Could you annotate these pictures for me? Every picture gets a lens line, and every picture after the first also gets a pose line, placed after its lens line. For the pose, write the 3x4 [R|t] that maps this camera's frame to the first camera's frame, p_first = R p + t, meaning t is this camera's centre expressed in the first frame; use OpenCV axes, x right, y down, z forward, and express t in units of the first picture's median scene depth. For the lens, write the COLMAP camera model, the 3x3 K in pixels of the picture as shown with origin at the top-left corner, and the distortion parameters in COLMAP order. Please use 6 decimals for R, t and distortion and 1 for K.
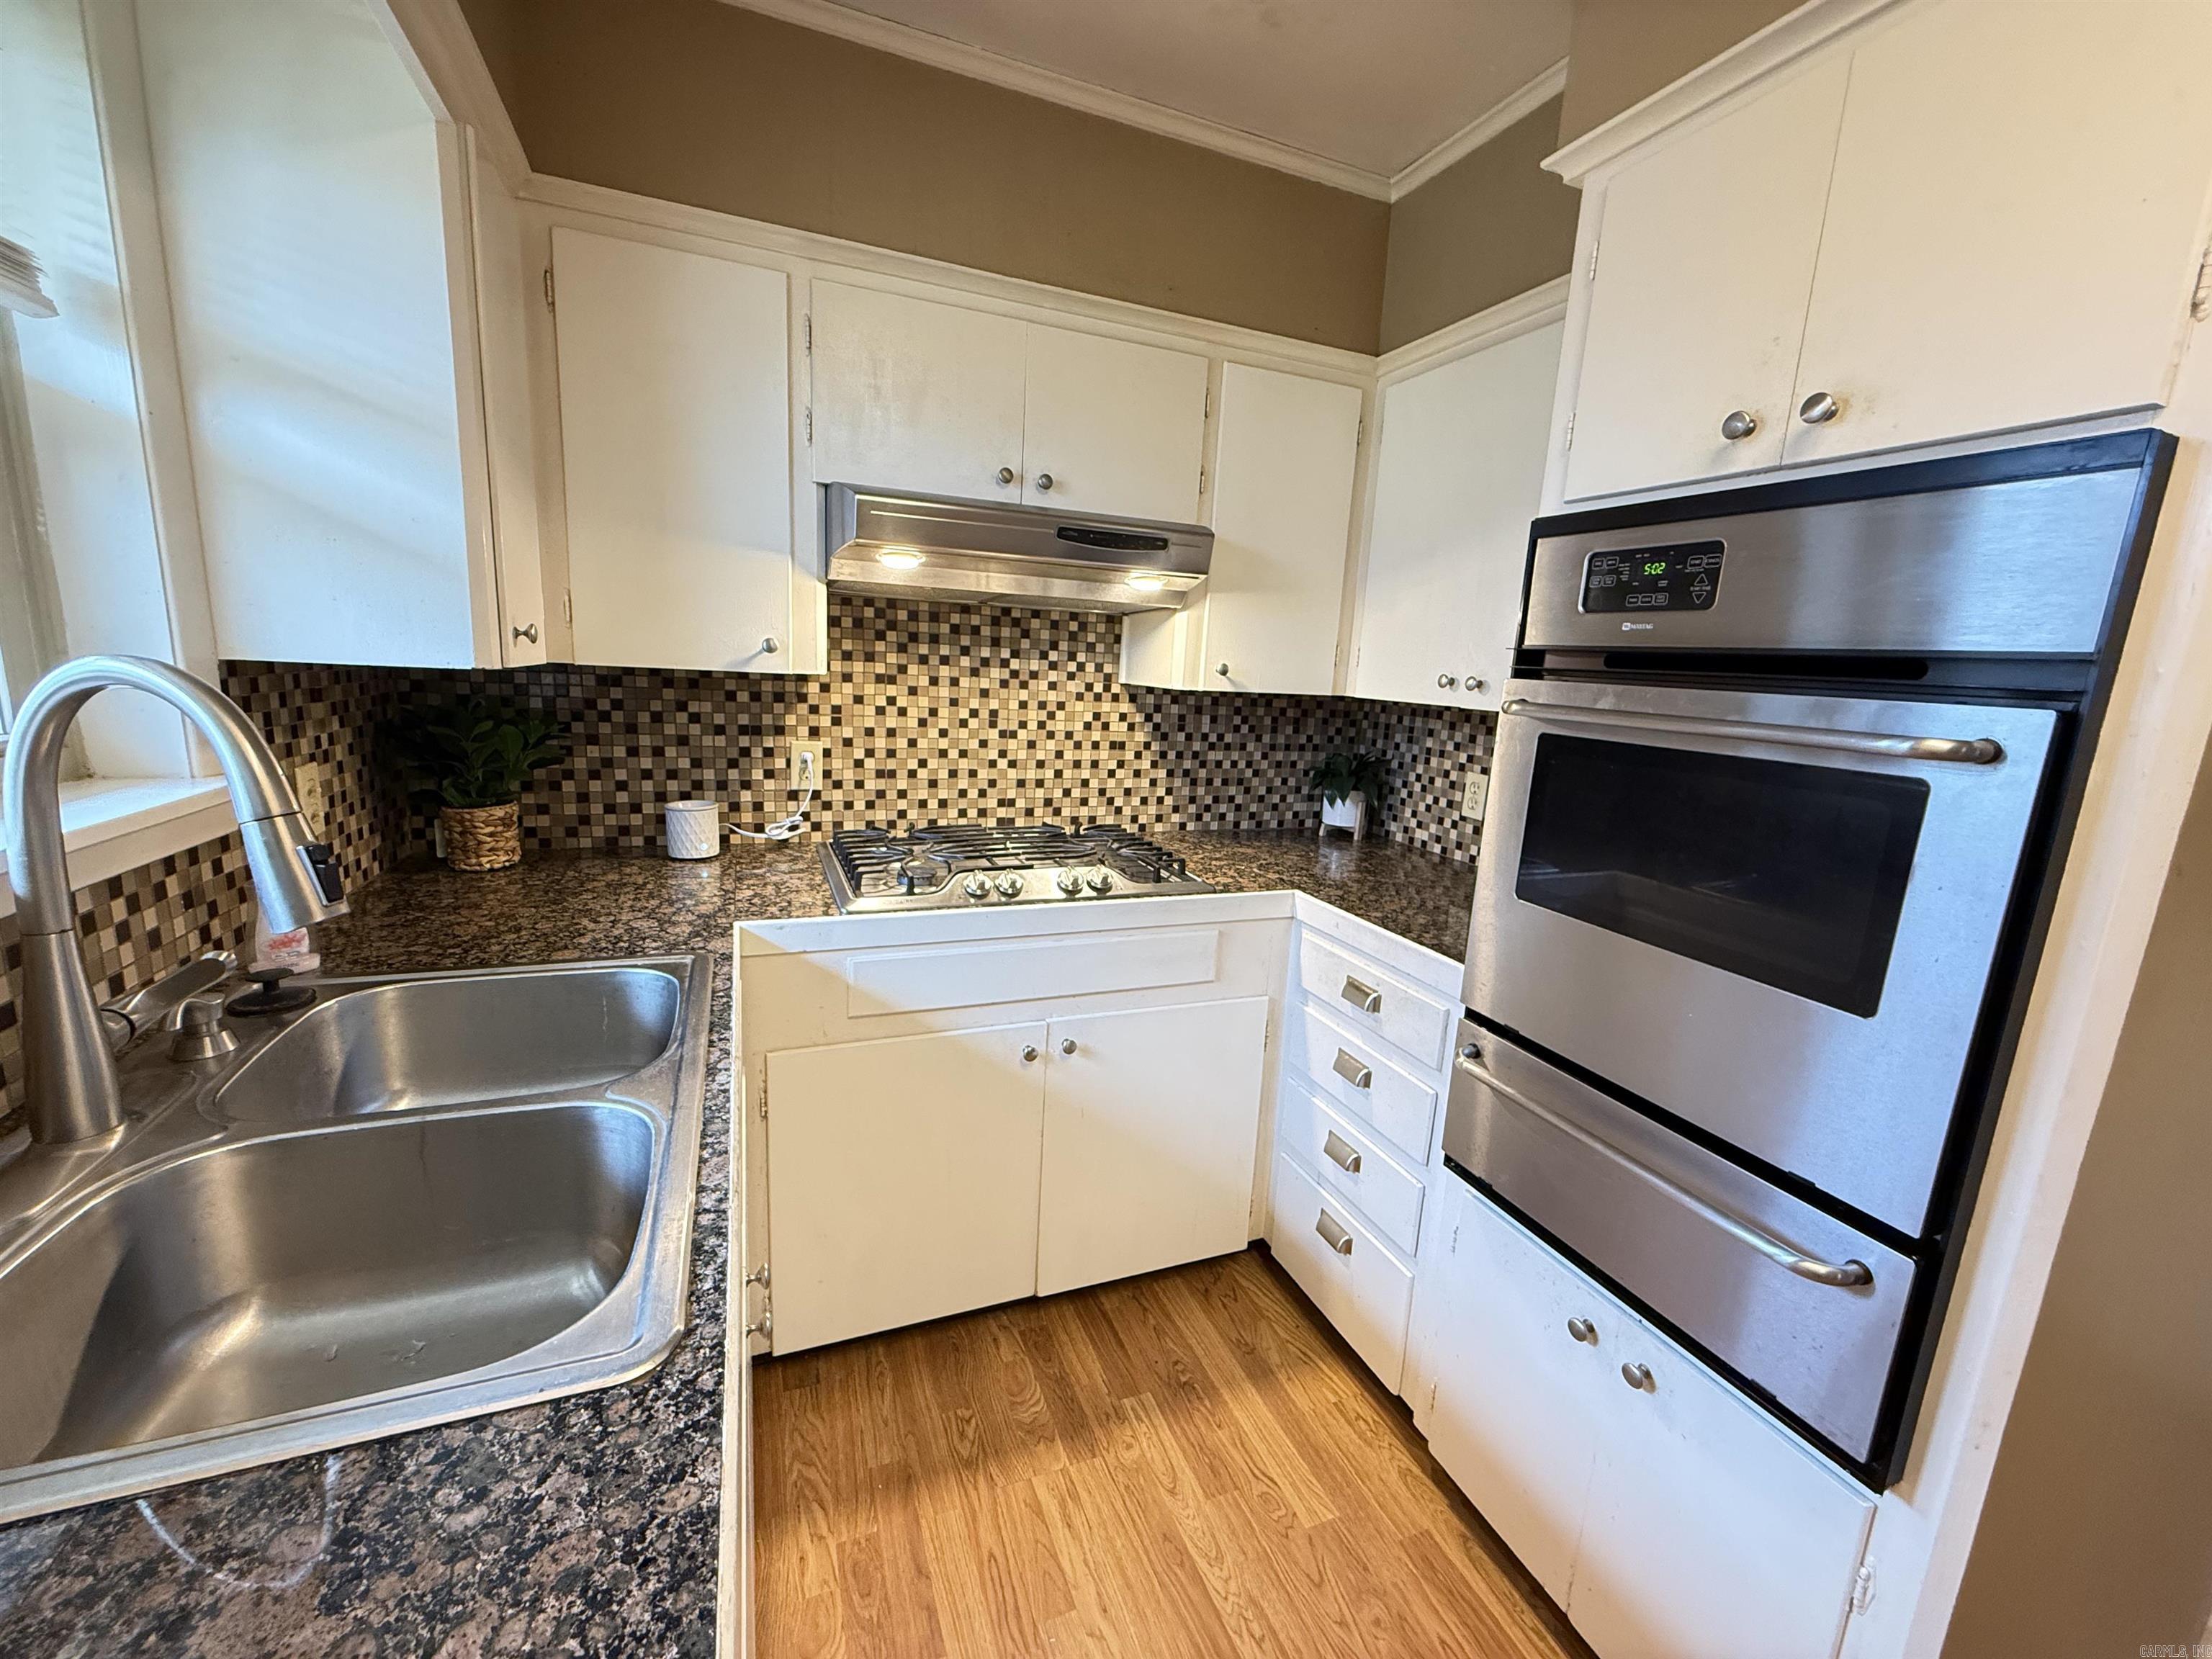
lens RADIAL K [[881.4, 0, 1102.8], [0, 881.4, 824.5], [0, 0, 1]] dist [0.001223, 0.000361]
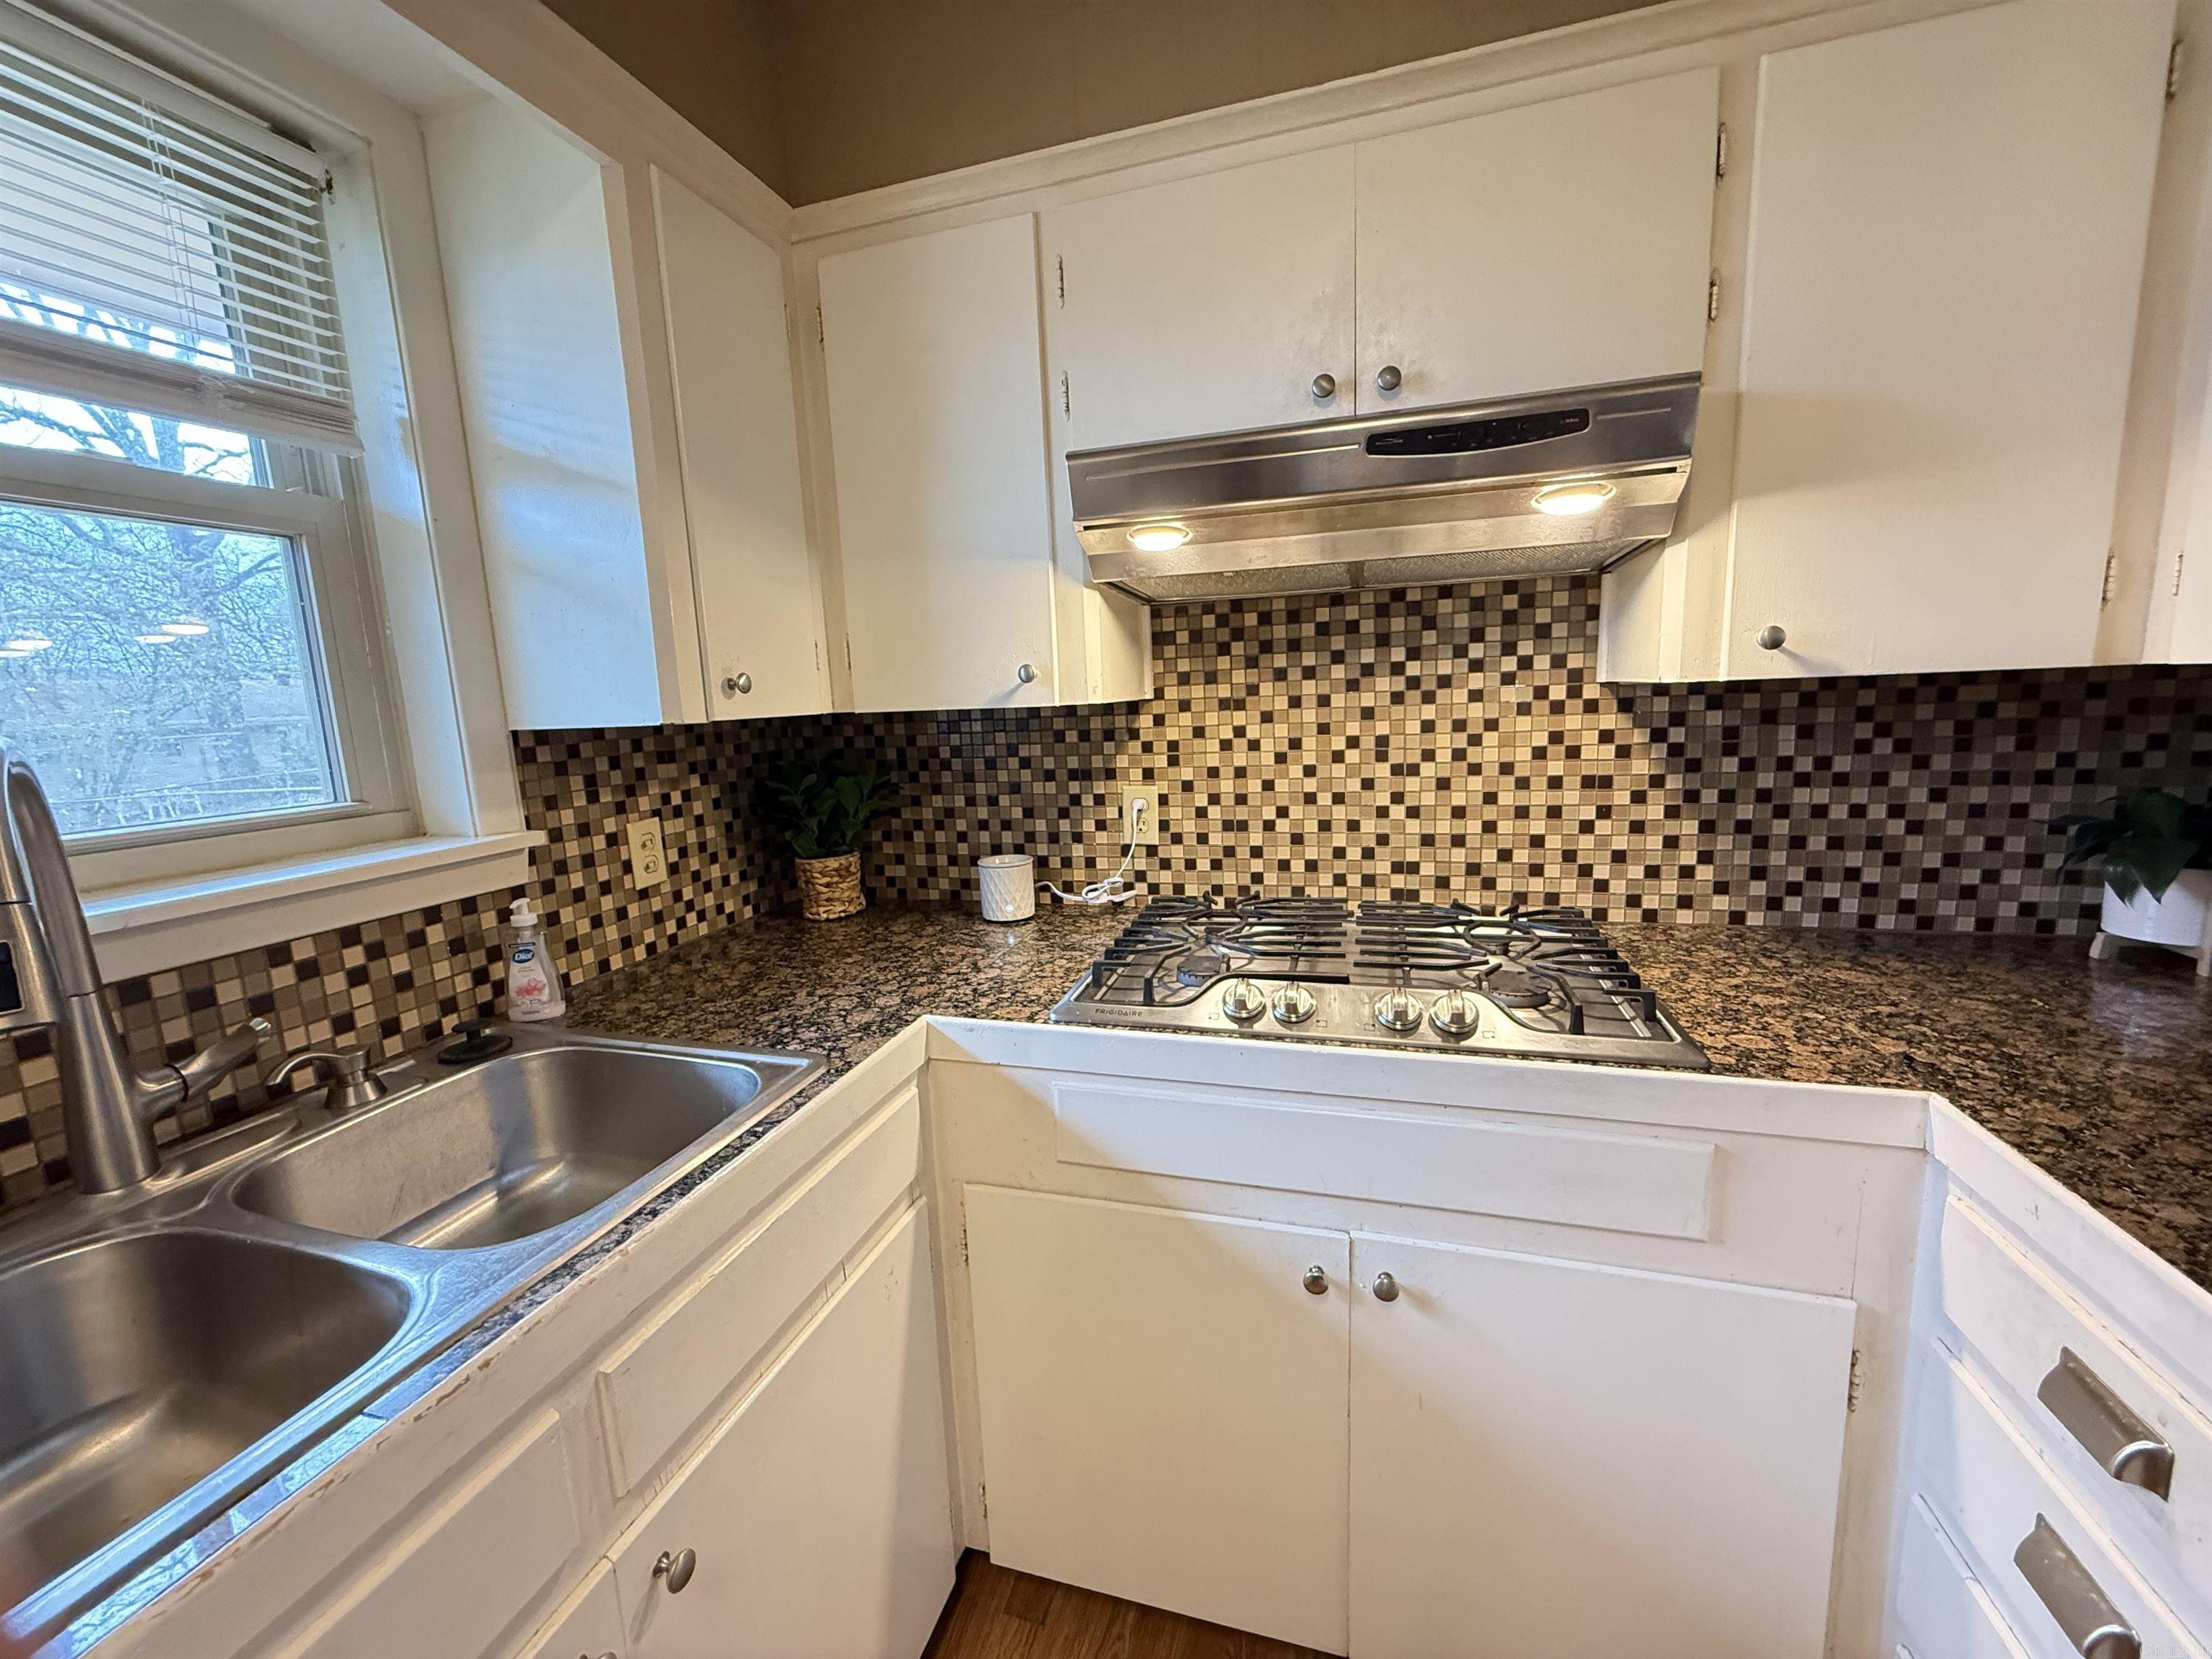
lens RADIAL K [[881.4, 0, 1102.8], [0, 881.4, 824.5], [0, 0, 1]] dist [0.001223, 0.000361]
pose [[0.774934, 0.011077, -0.631945, 0.155701], [-0.034866, 0.999073, -0.025244, -0.035105], [0.631079, 0.041596, 0.774602, 0.327659]]
